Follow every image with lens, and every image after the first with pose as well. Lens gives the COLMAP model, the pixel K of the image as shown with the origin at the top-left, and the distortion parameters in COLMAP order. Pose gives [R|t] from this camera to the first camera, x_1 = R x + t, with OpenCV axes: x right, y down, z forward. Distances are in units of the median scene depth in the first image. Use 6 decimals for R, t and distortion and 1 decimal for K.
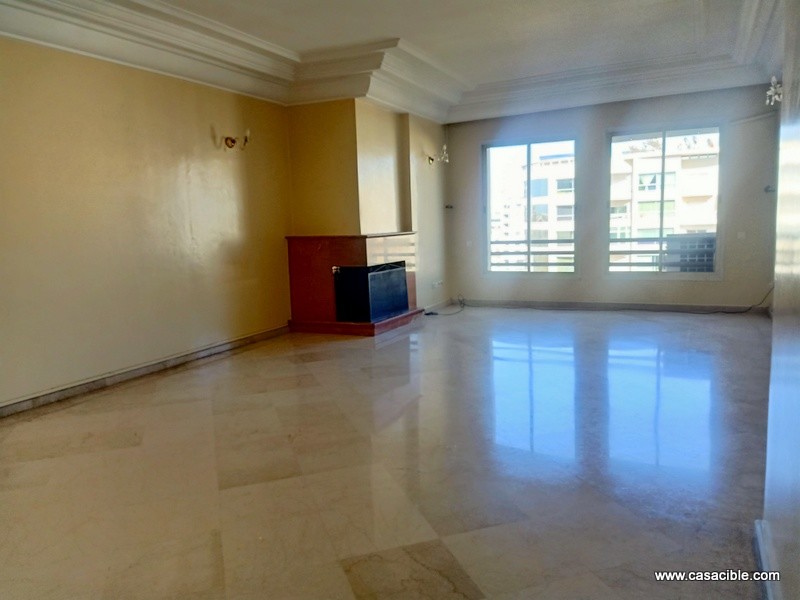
lens RADIAL K [[600.5, 0, 400.8], [0, 600.5, 300.6], [0, 0, 1]] dist [0.002491, 0.000240]
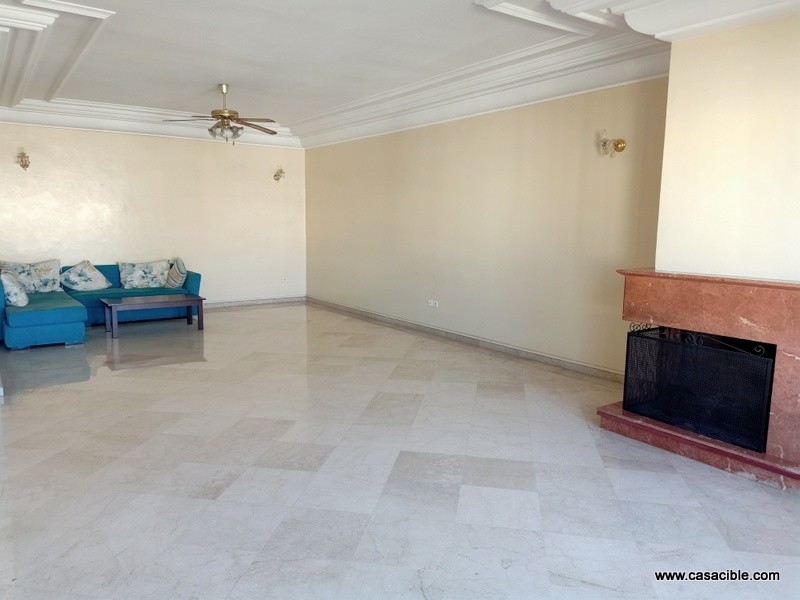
lens RADIAL K [[600.5, 0, 400.4], [0, 600.5, 299.9], [0, 0, 1]] dist [0.002491, 0.000240]
pose [[-0.486317, 0.142994, -0.862003, 0.683286], [-0.113948, 0.967716, 0.224816, -0.220514], [0.866321, 0.207556, -0.454323, 1.239341]]
